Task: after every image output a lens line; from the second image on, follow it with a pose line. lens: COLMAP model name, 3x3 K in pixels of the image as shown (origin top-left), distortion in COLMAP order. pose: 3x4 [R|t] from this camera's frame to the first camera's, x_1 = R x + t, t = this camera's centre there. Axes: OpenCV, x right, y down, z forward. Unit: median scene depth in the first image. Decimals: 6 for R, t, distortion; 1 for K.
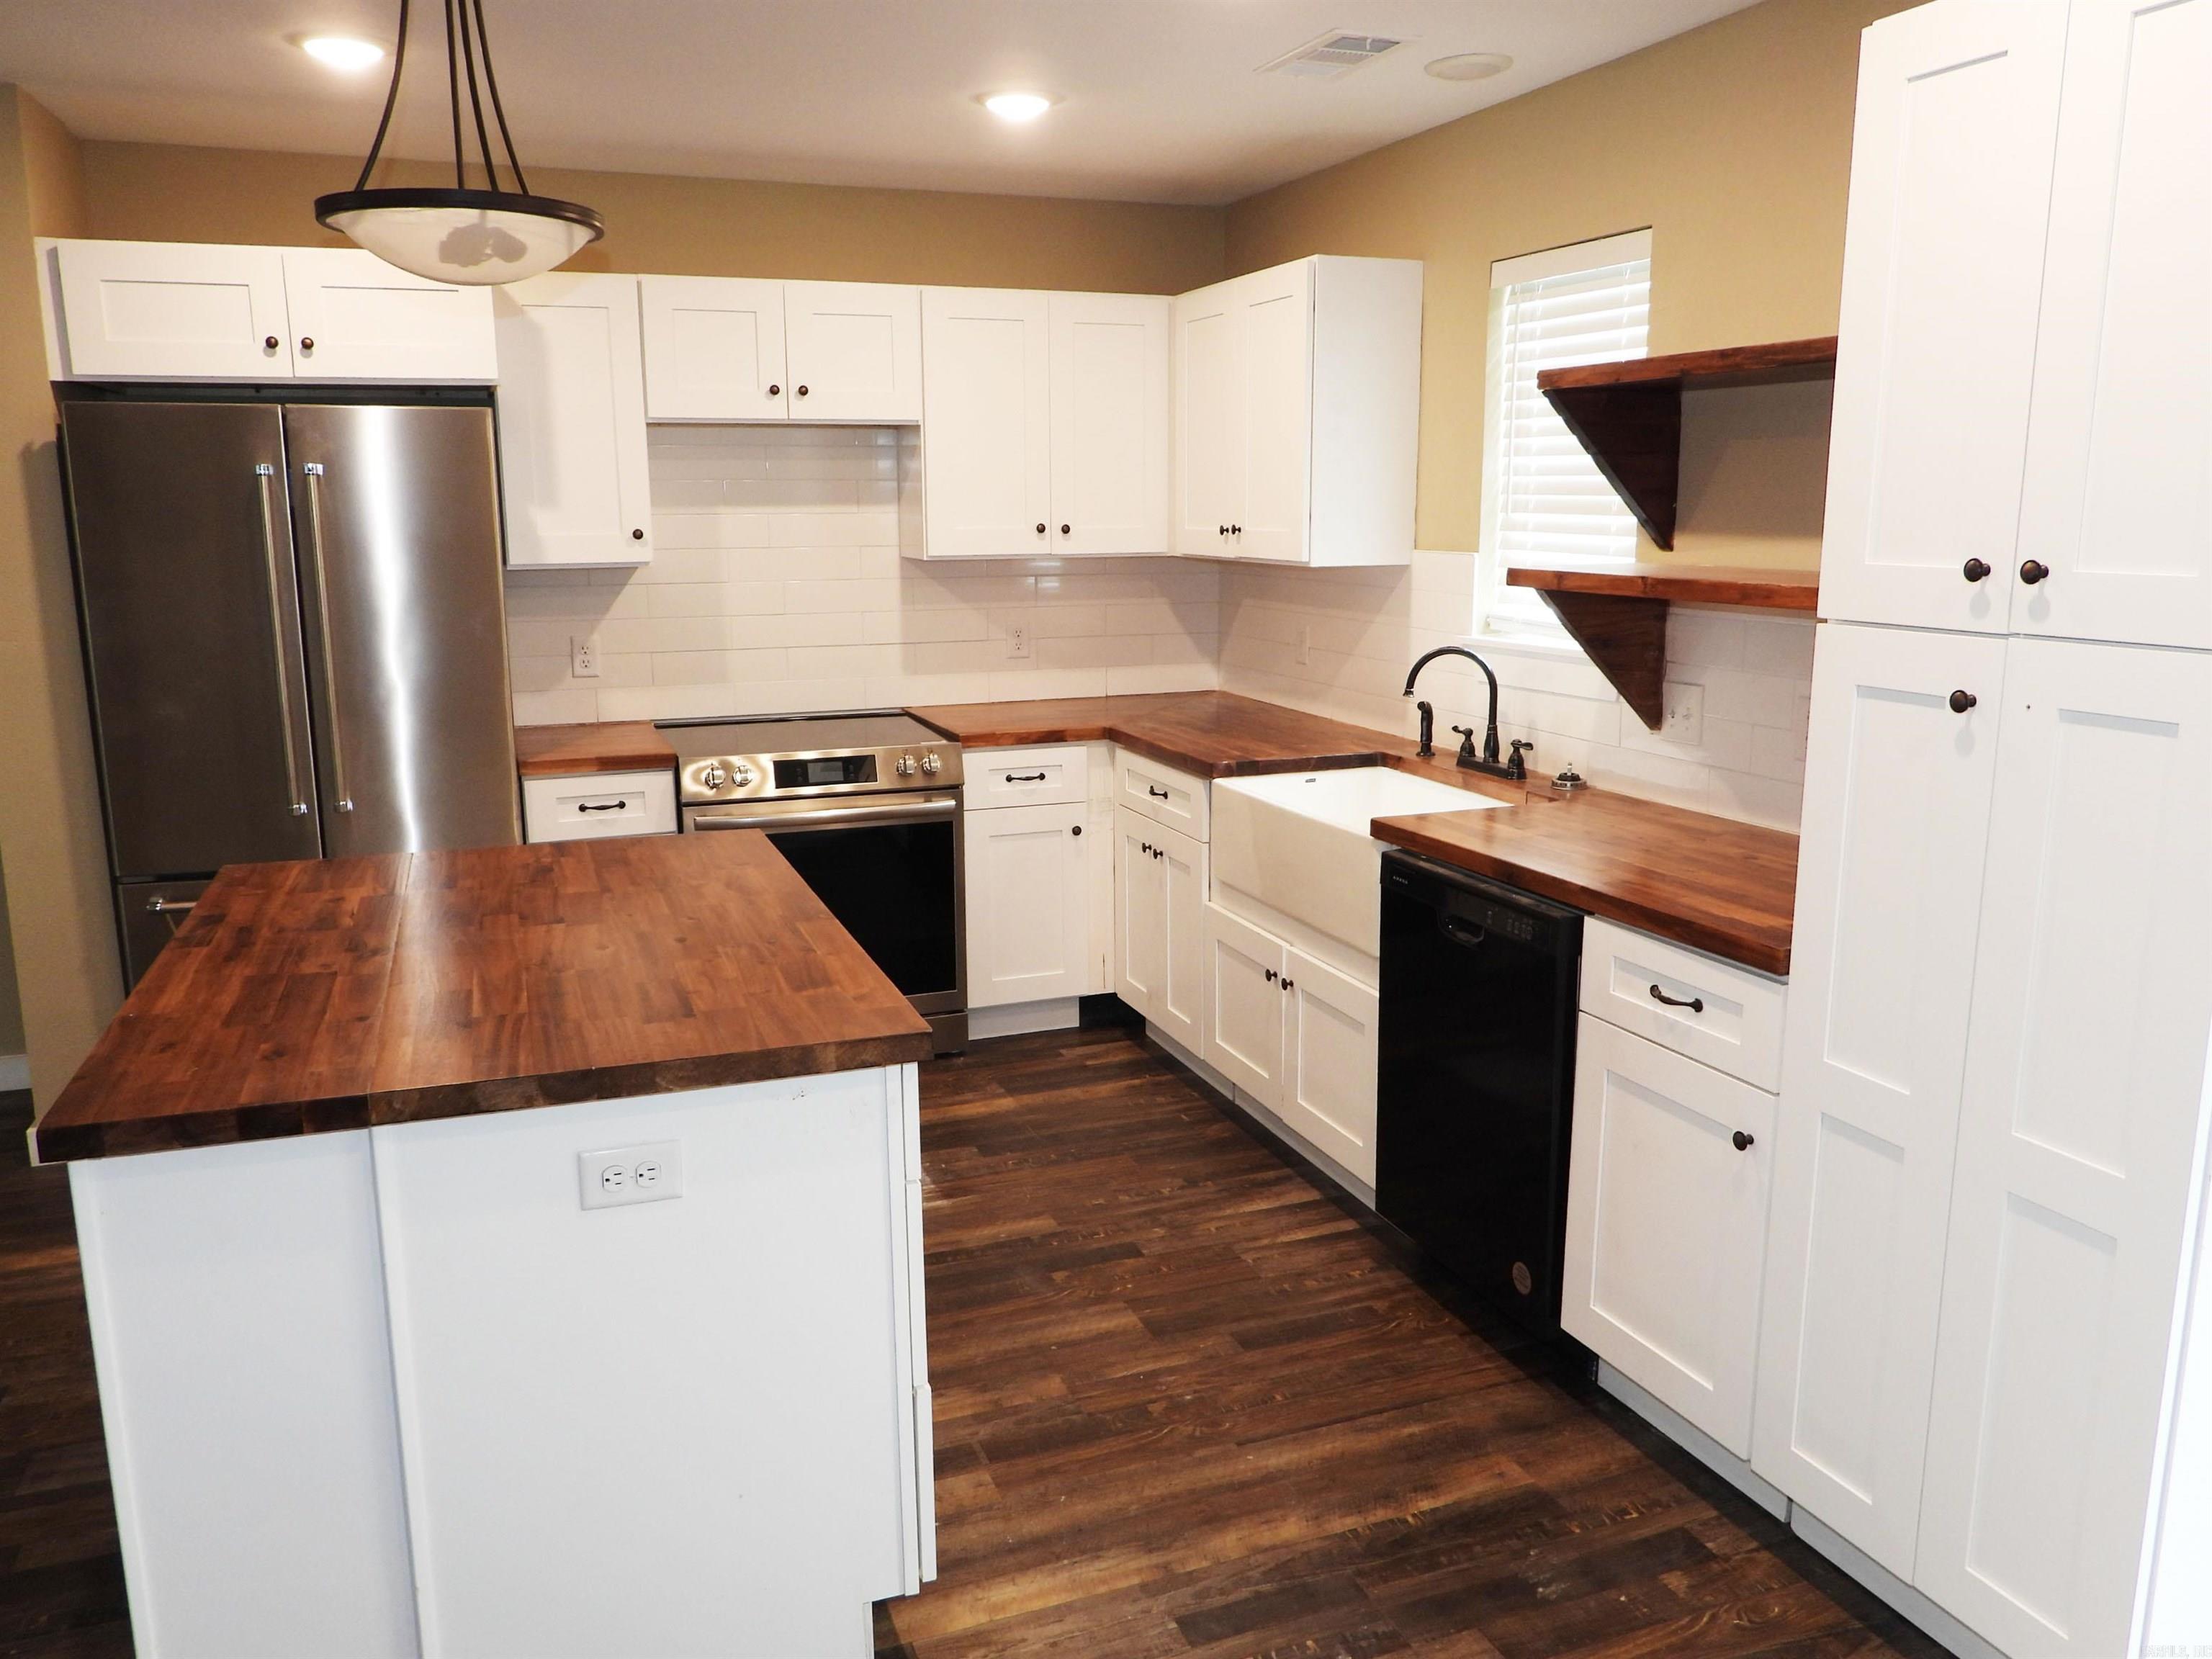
lens RADIAL K [[1655.5, 0, 1097.5], [0, 1655.5, 825.4], [0, 0, 1]] dist [-0.011635, 0.003649]
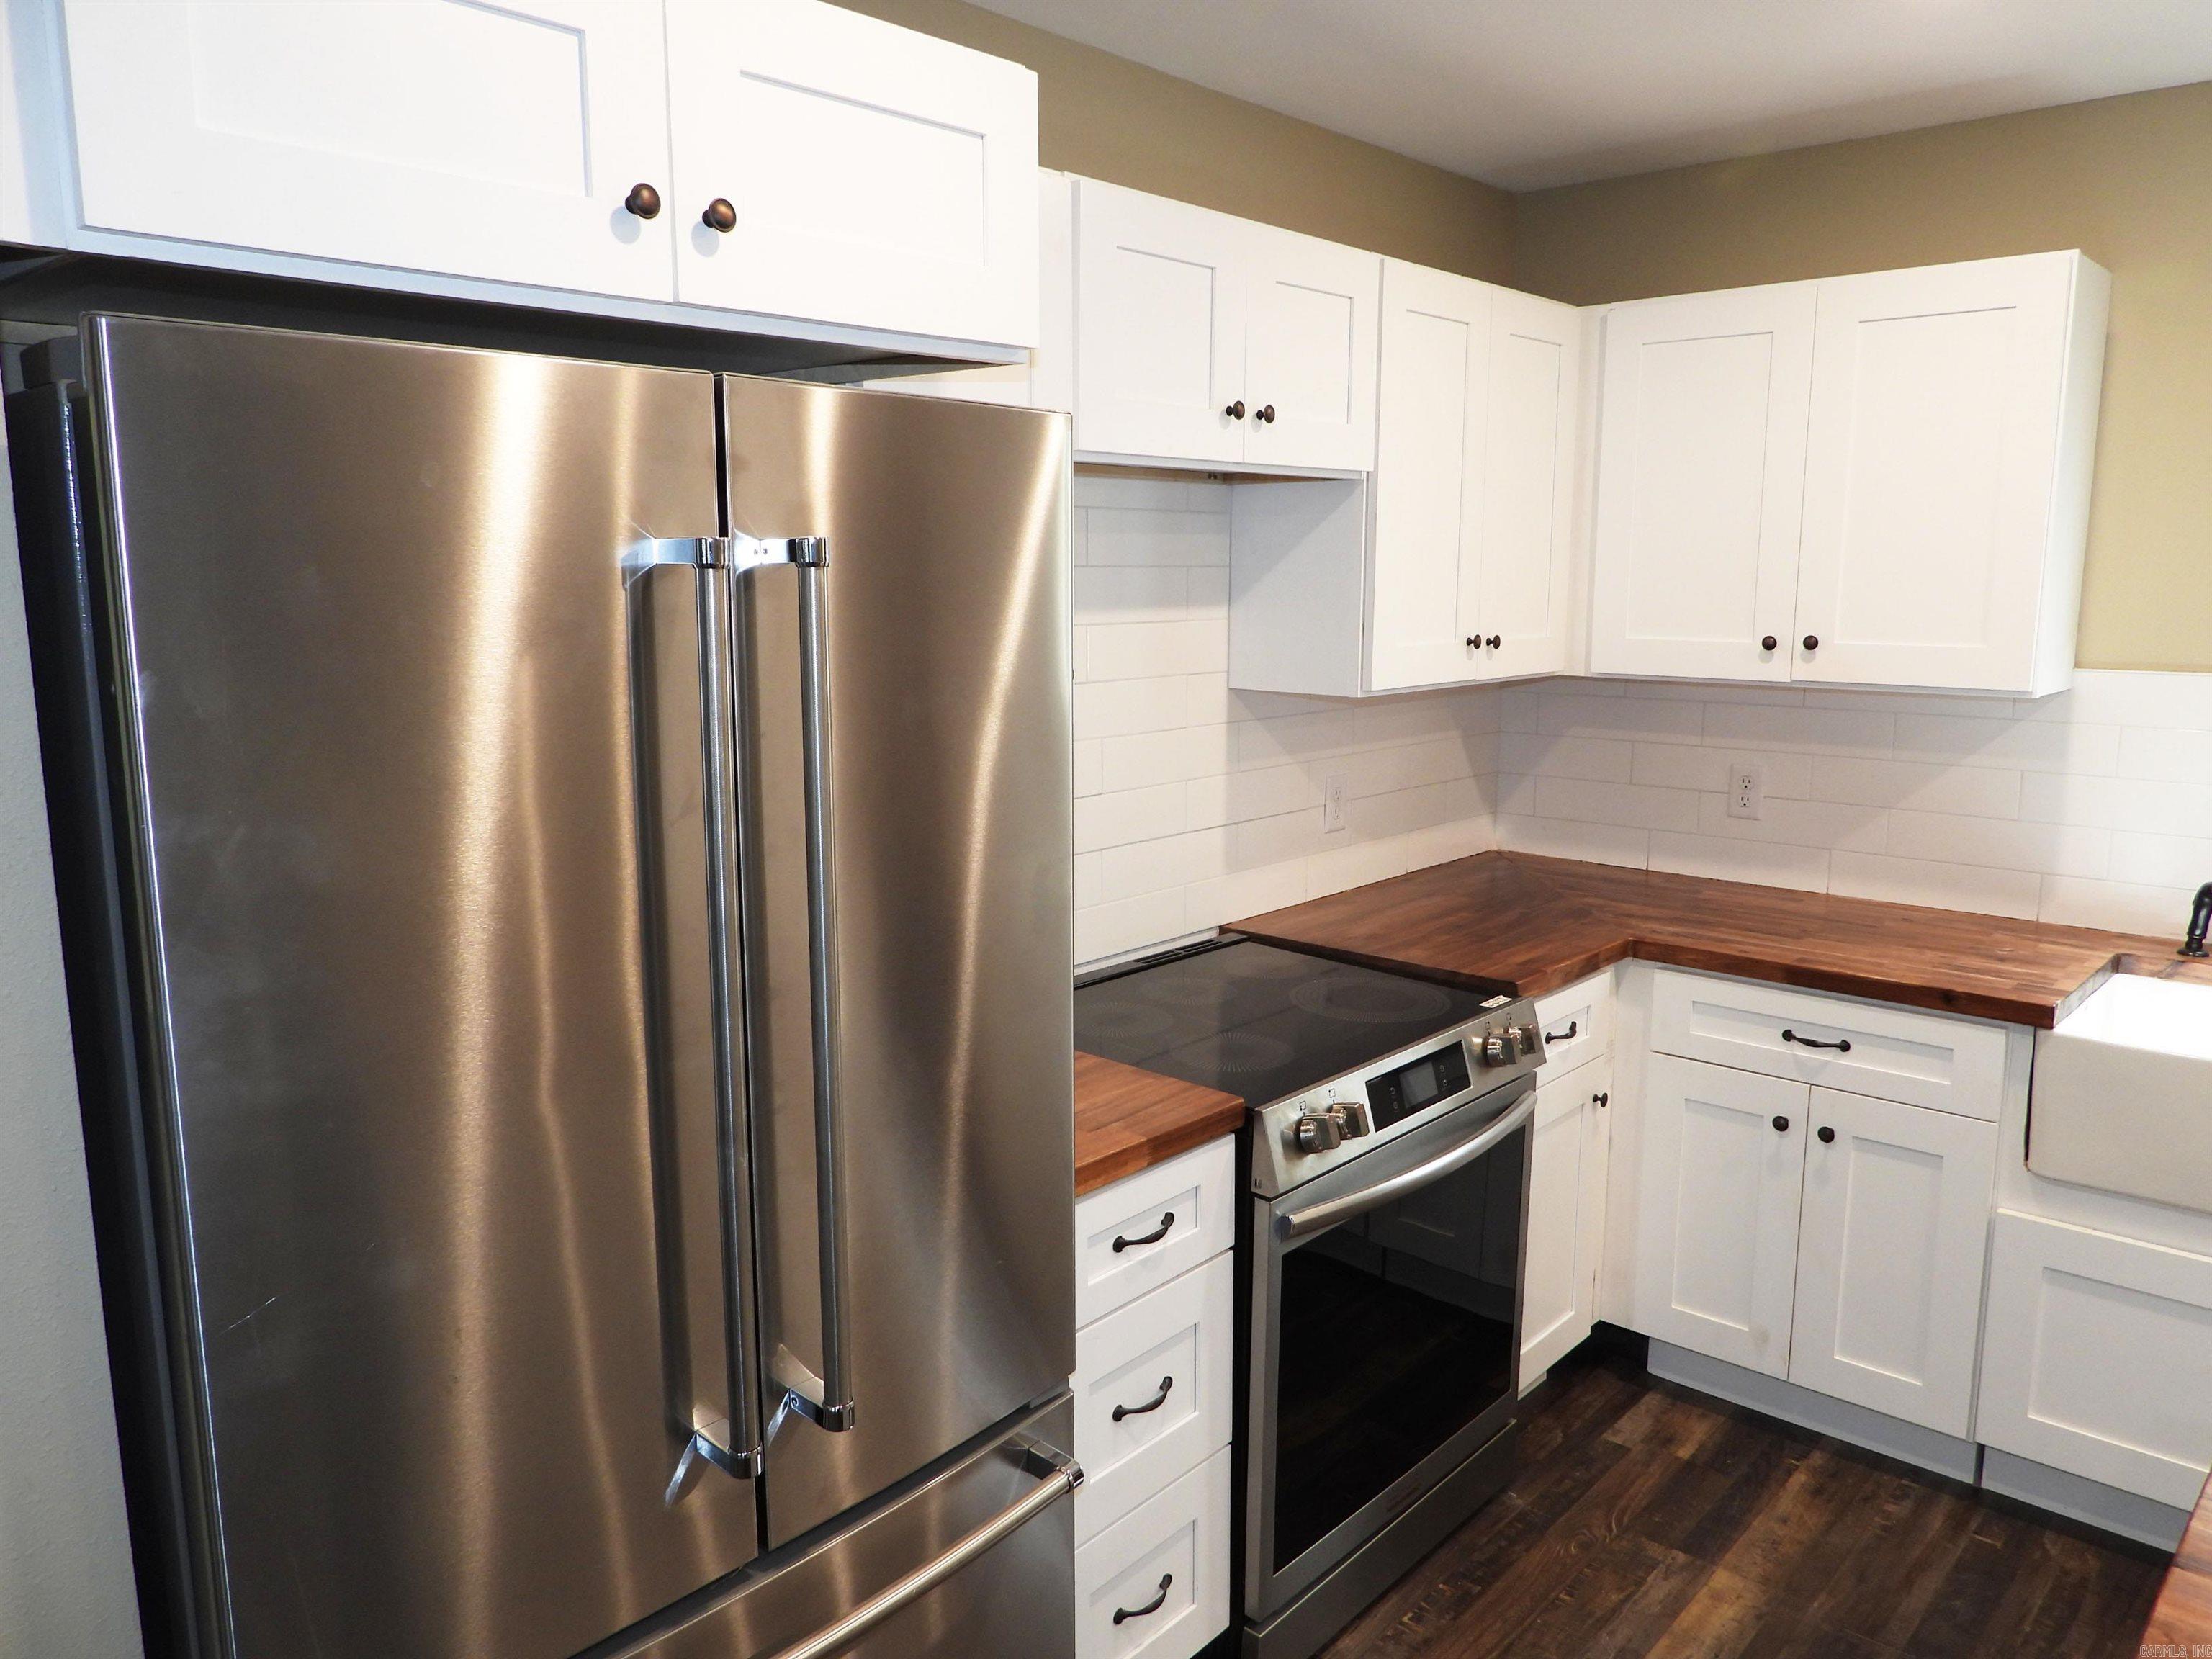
lens RADIAL K [[1598.4, 0, 1142.1], [0, 1598.4, 832.7], [0, 0, 1]] dist [-0.009444, -0.005774]
pose [[0.887136, -0.072971, 0.455704, -0.547749], [0.086850, 0.996176, -0.009559, -0.135231], [-0.453263, 0.048058, 0.890080, 0.616223]]
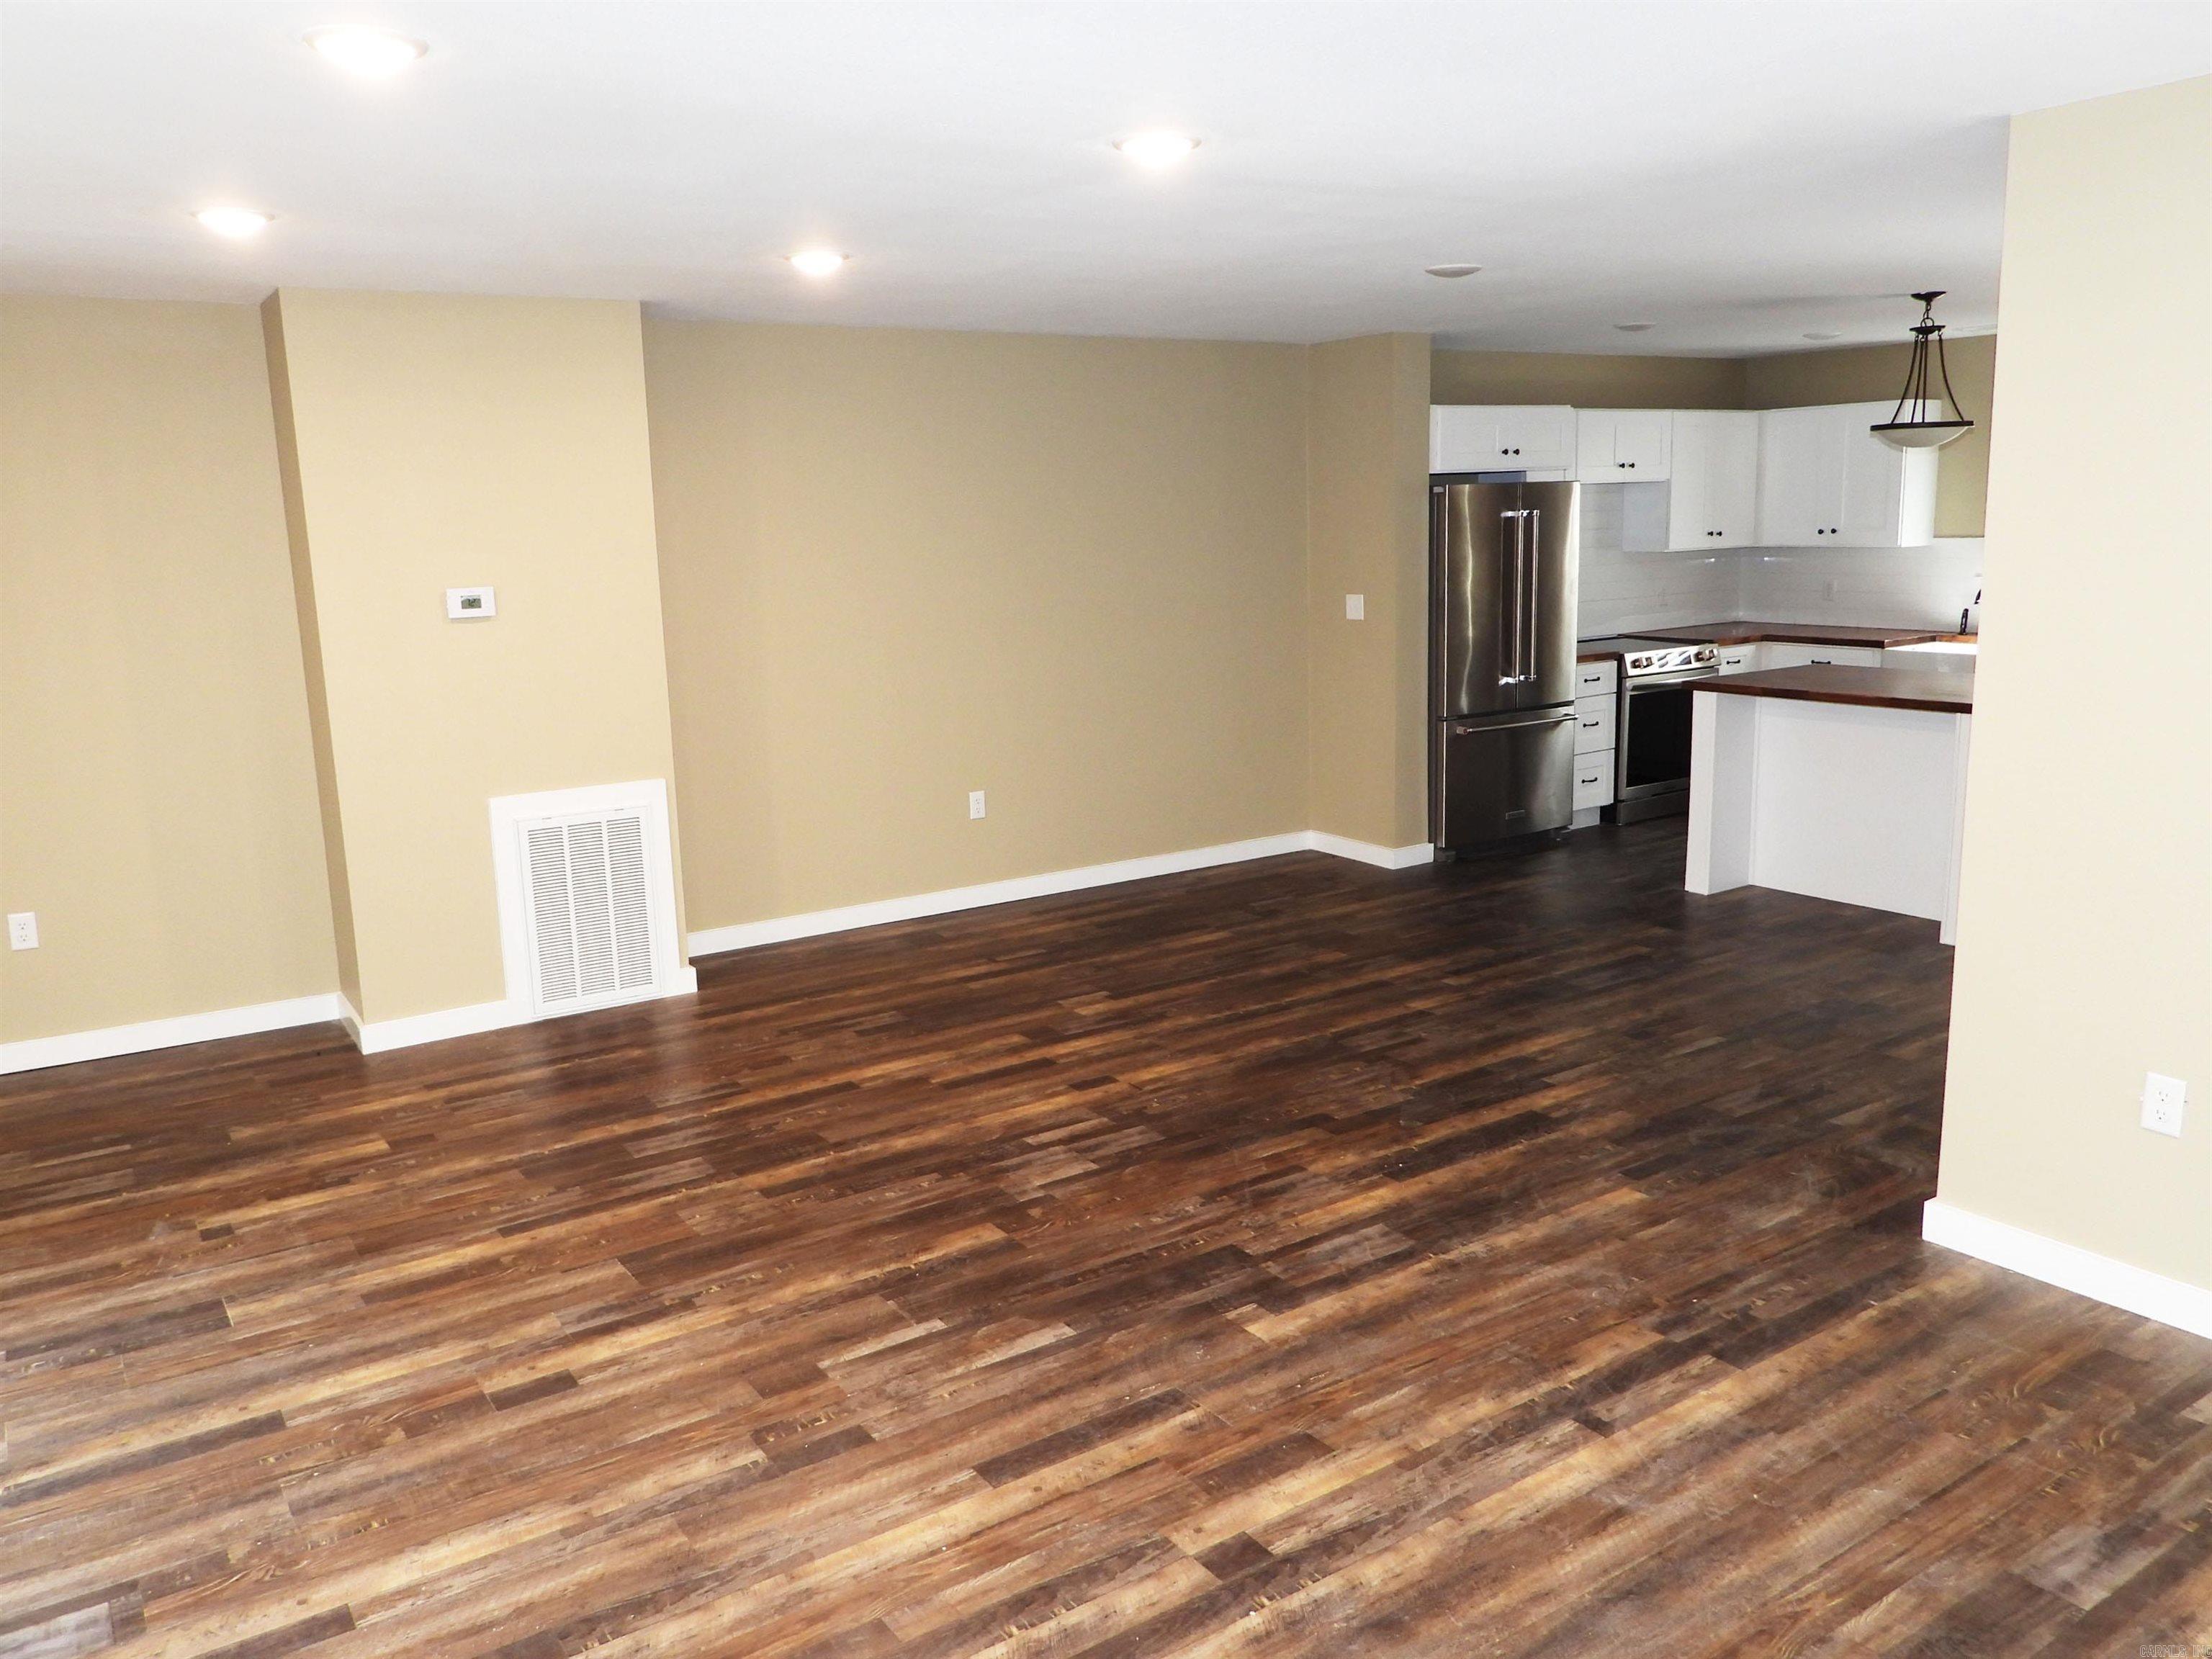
lens RADIAL K [[1598.4, 0, 1128.4], [0, 1598.4, 833.9], [0, 0, 1]] dist [-0.009444, -0.005774]
pose [[0.977029, -0.070744, 0.201020, -1.333745], [0.070358, 0.997481, 0.009077, 0.124506], [-0.201156, 0.005275, 0.979545, -0.815548]]
